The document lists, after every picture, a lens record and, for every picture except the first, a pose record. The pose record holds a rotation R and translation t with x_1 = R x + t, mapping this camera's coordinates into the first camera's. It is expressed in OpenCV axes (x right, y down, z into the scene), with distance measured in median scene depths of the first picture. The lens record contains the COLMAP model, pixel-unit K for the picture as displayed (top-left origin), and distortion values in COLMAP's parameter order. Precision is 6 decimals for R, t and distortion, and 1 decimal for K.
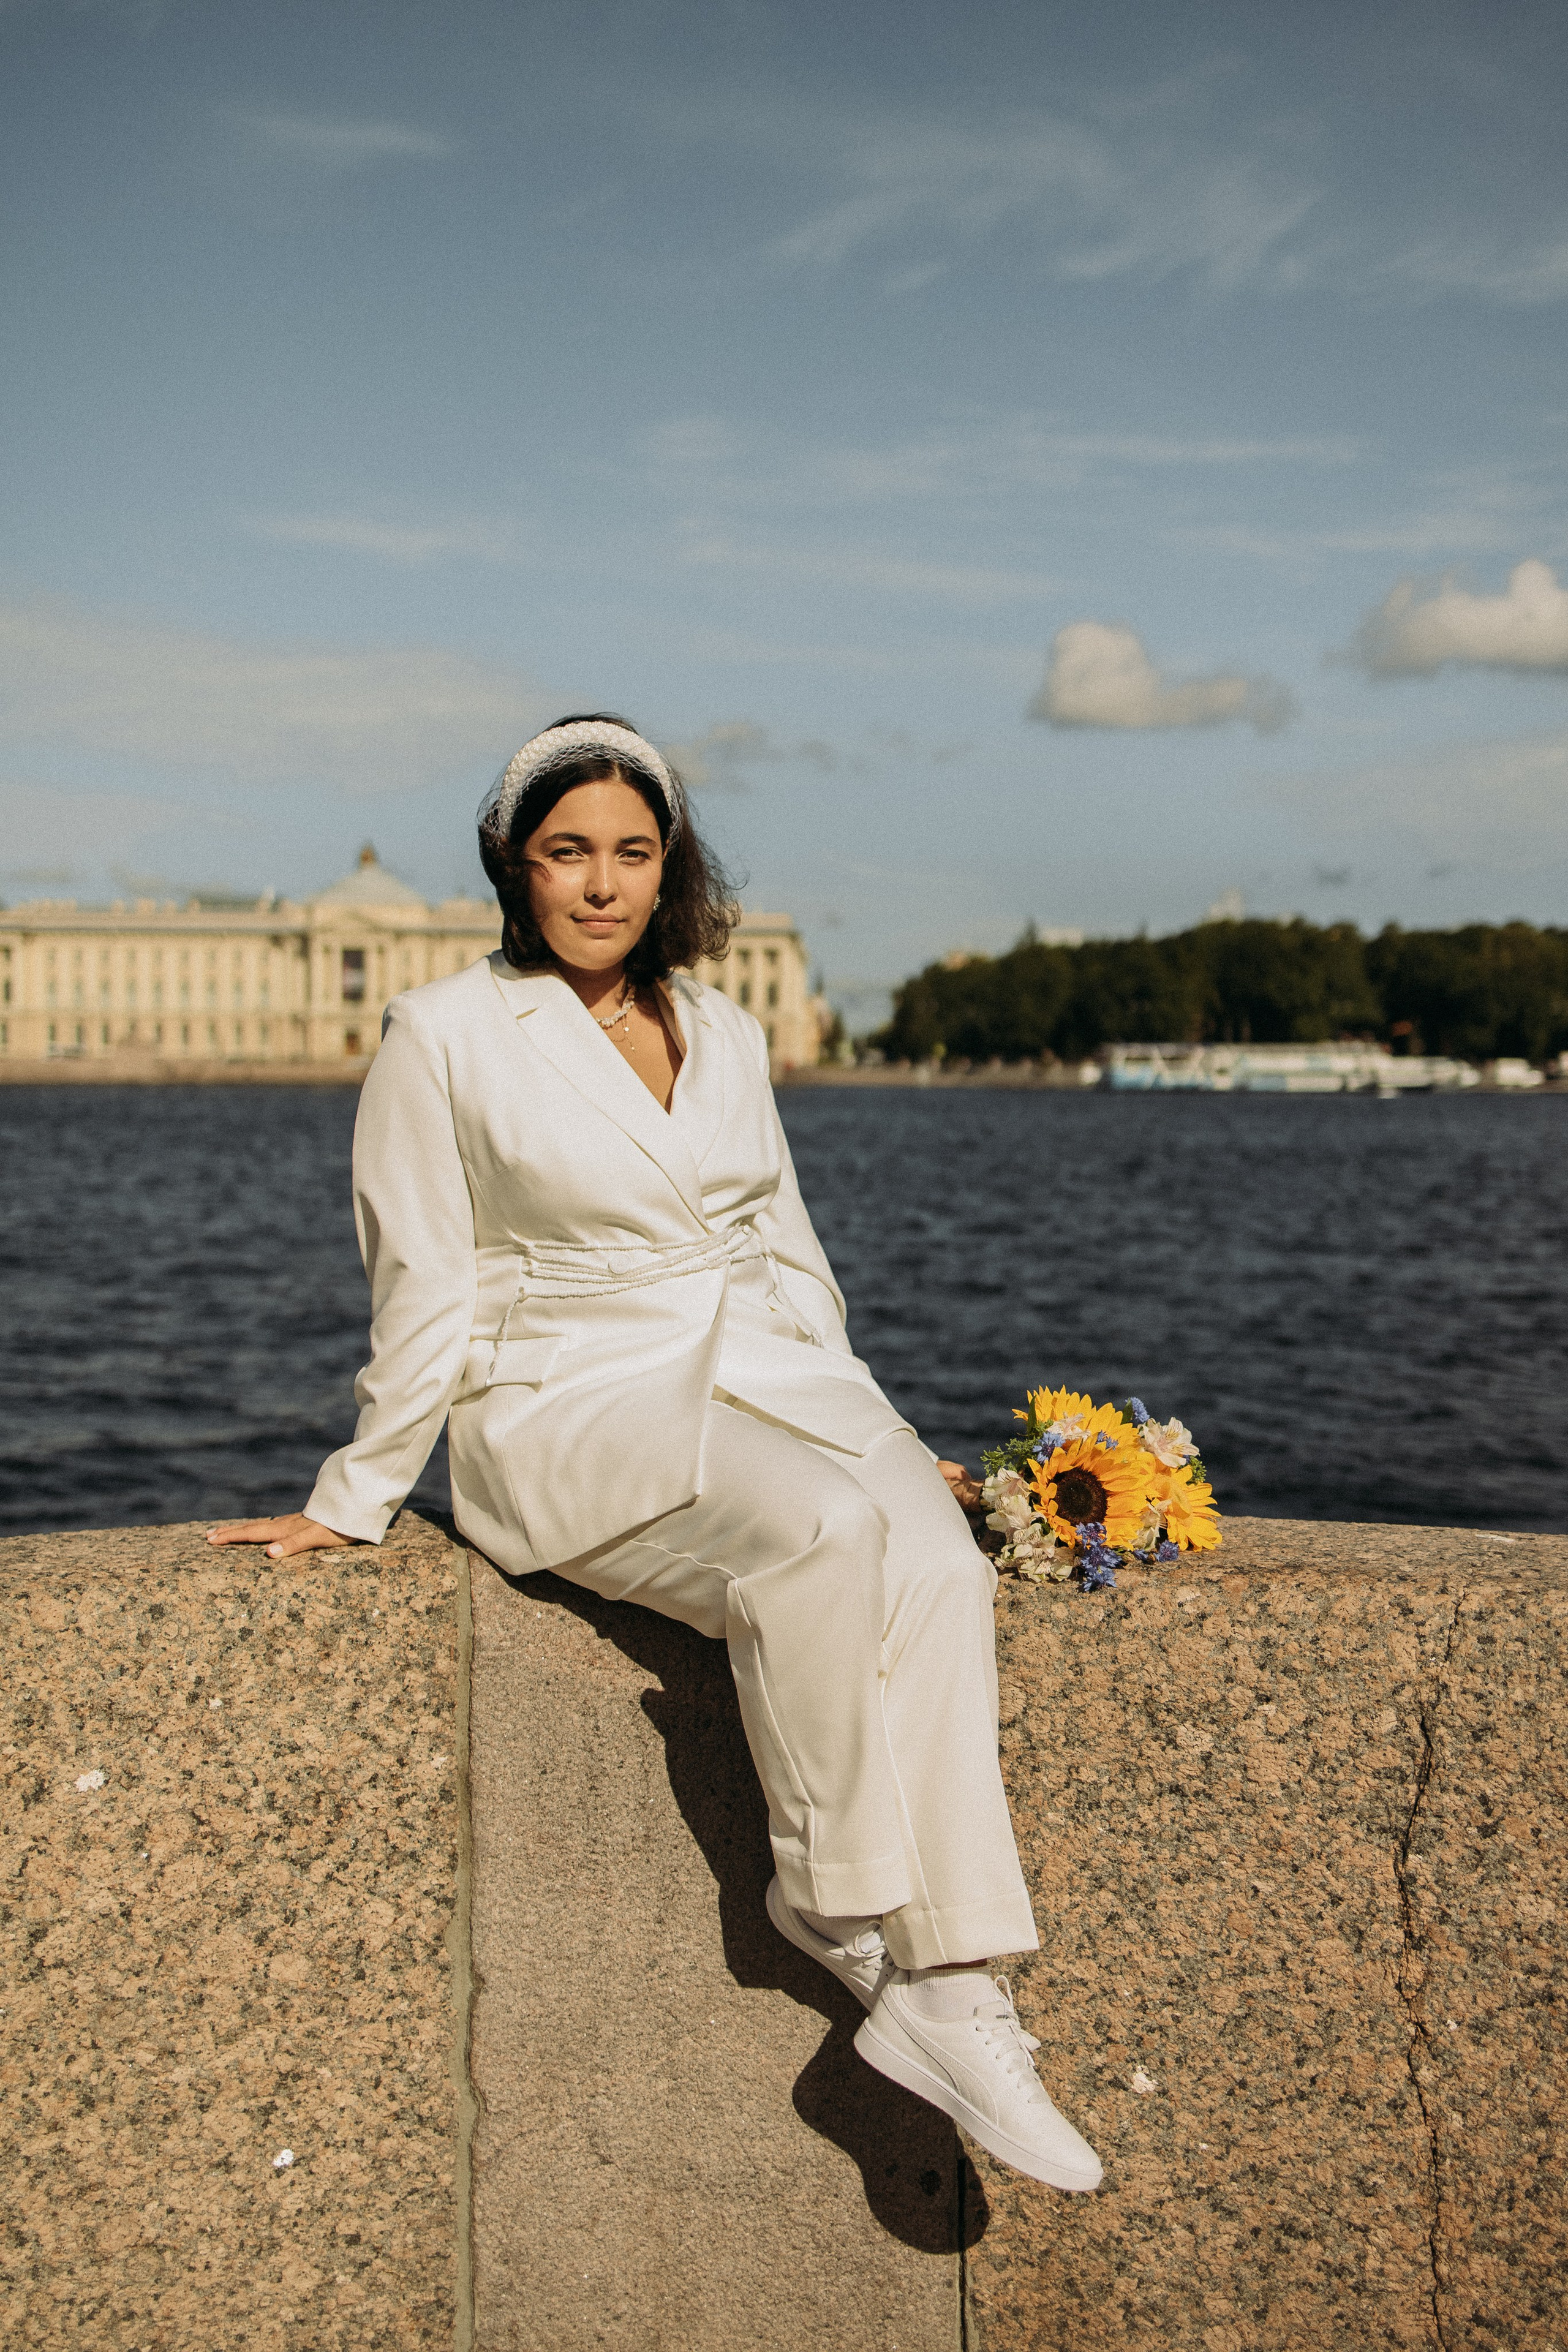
lens RADIAL K [[4539.9, 0, 778.3], [0, 4539.9, 1113.0], [0, 0, 1]] dist [0.102506, -0.005507]
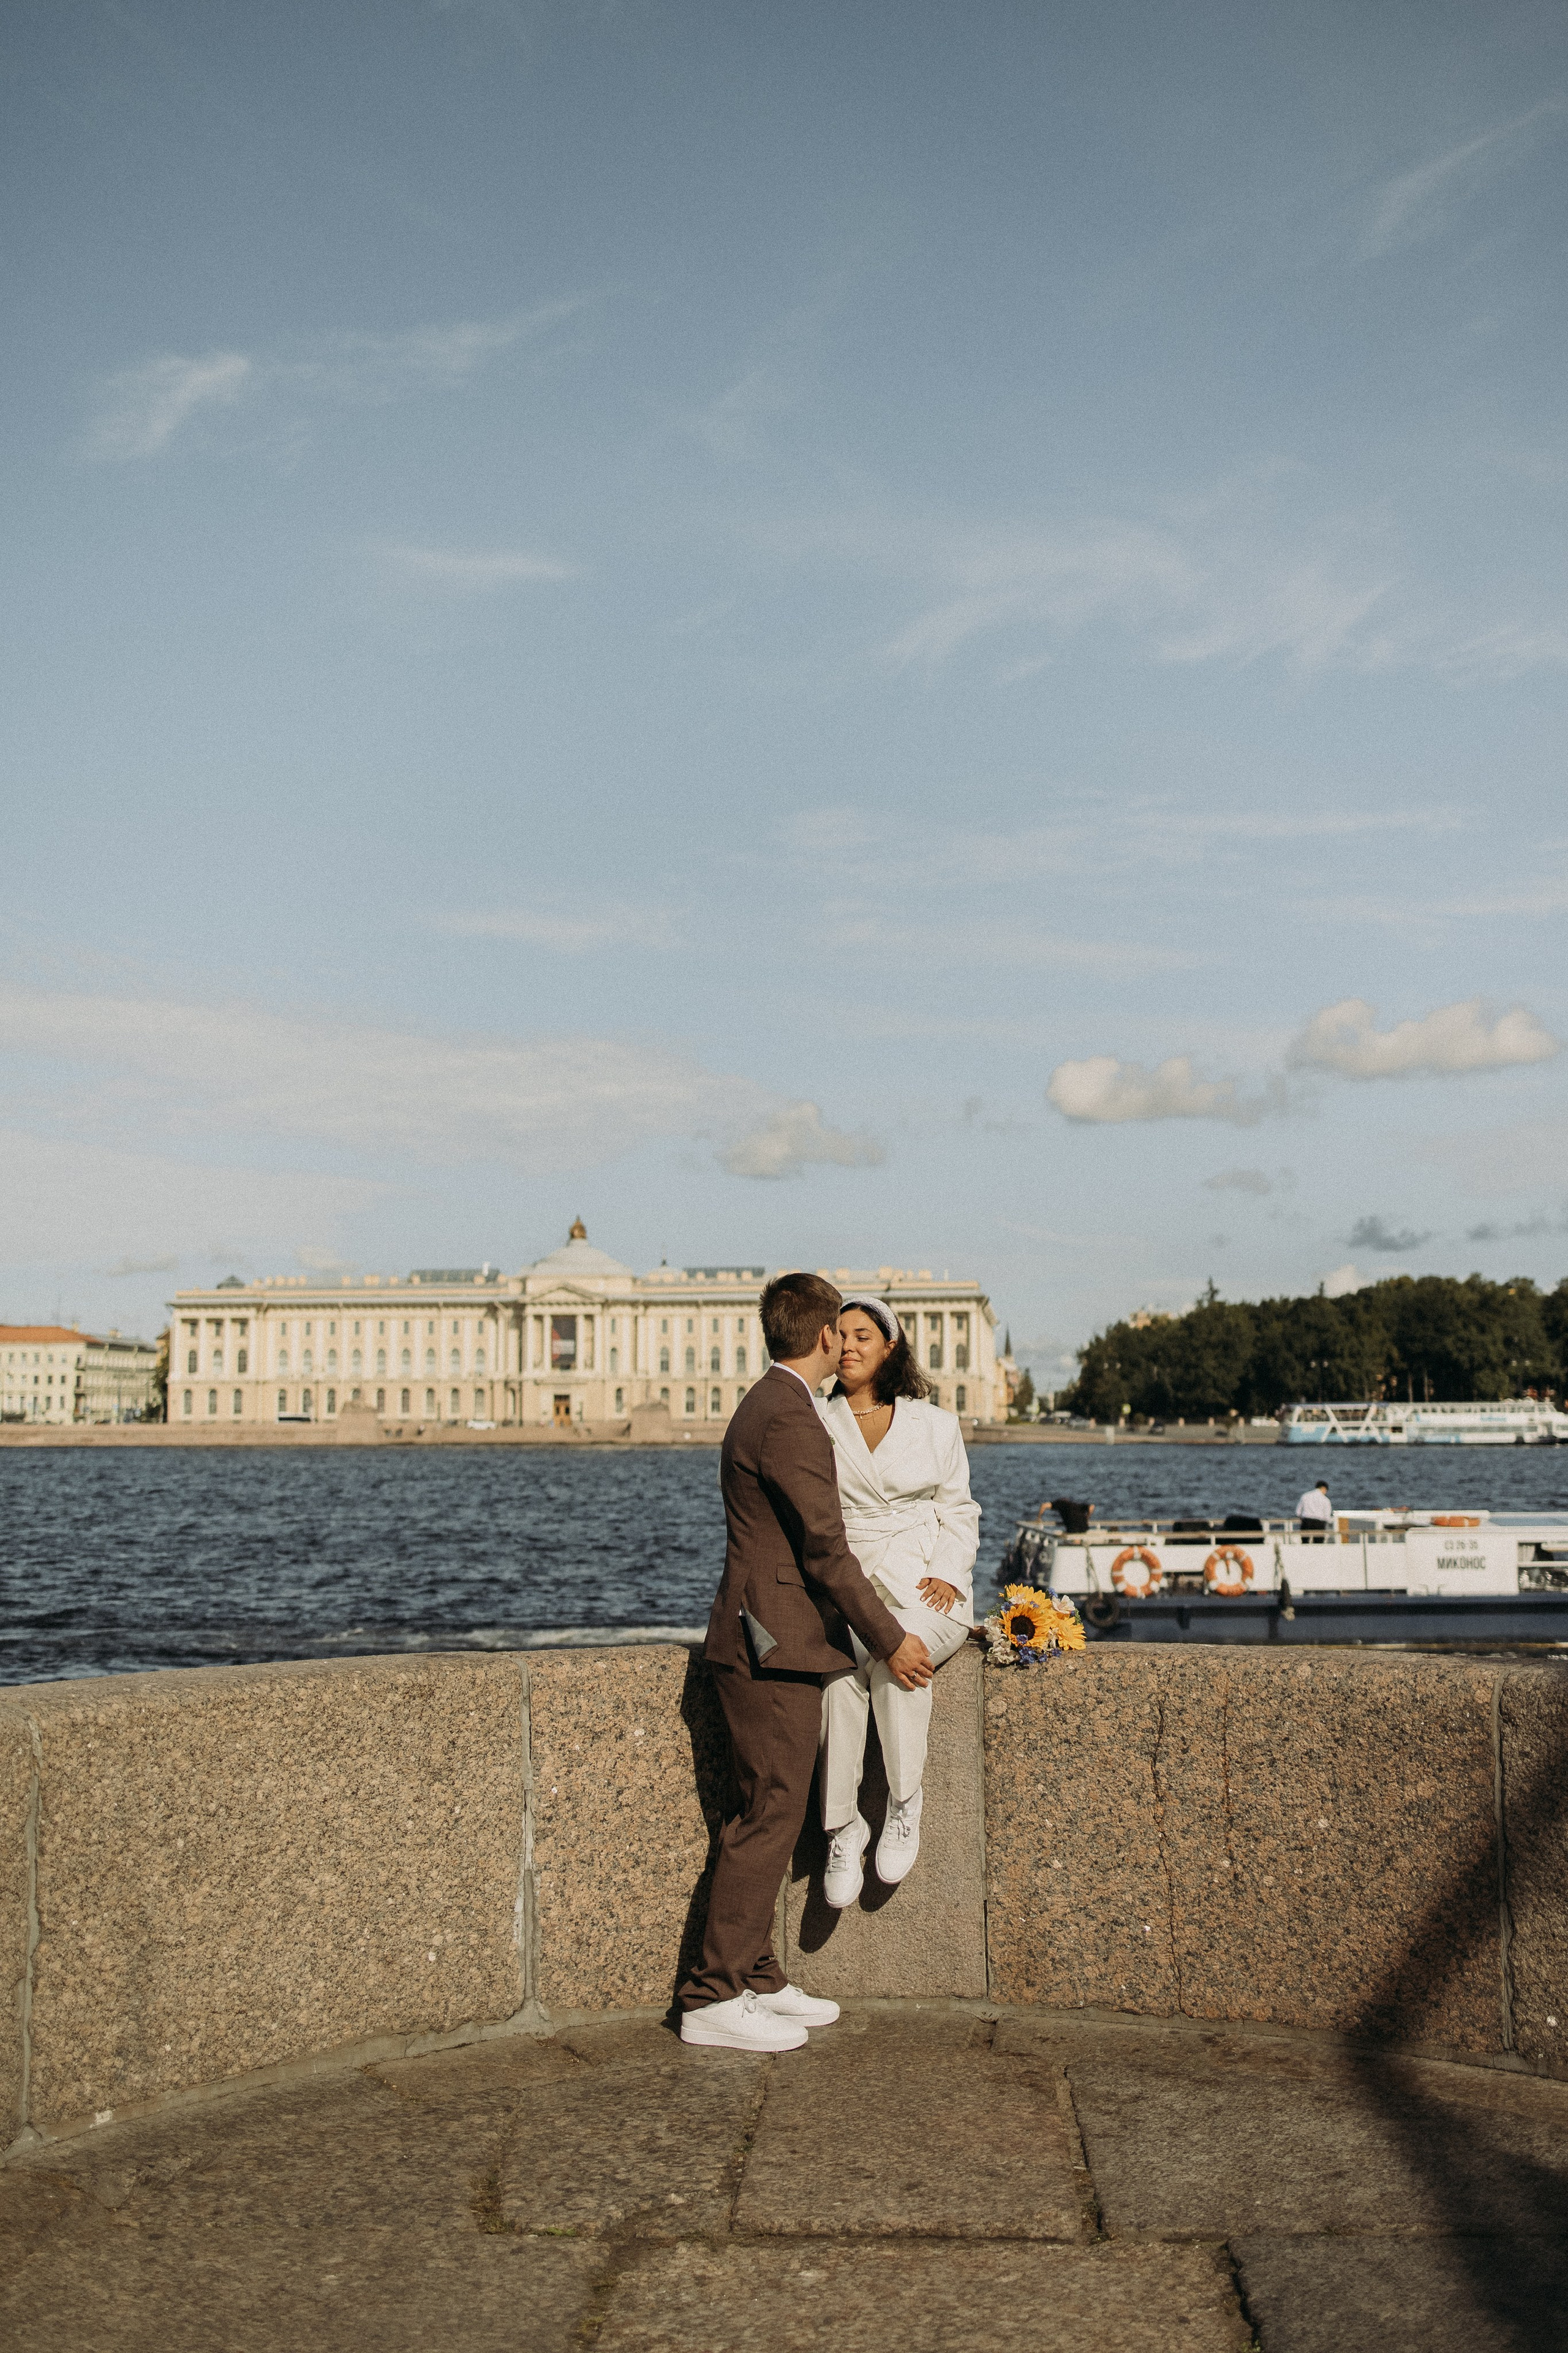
lens RADIAL K [[4392.9, 0, 818.1], [0, 4392.9, 828.2], [0, 0, 1]] dist [0.005462, -0.113990]
pose [[0.999399, -0.011049, -0.032849, 0.035682], [0.006168, 0.989394, -0.145123, 0.001834], [0.034104, 0.144833, 0.988868, -1.467589]]
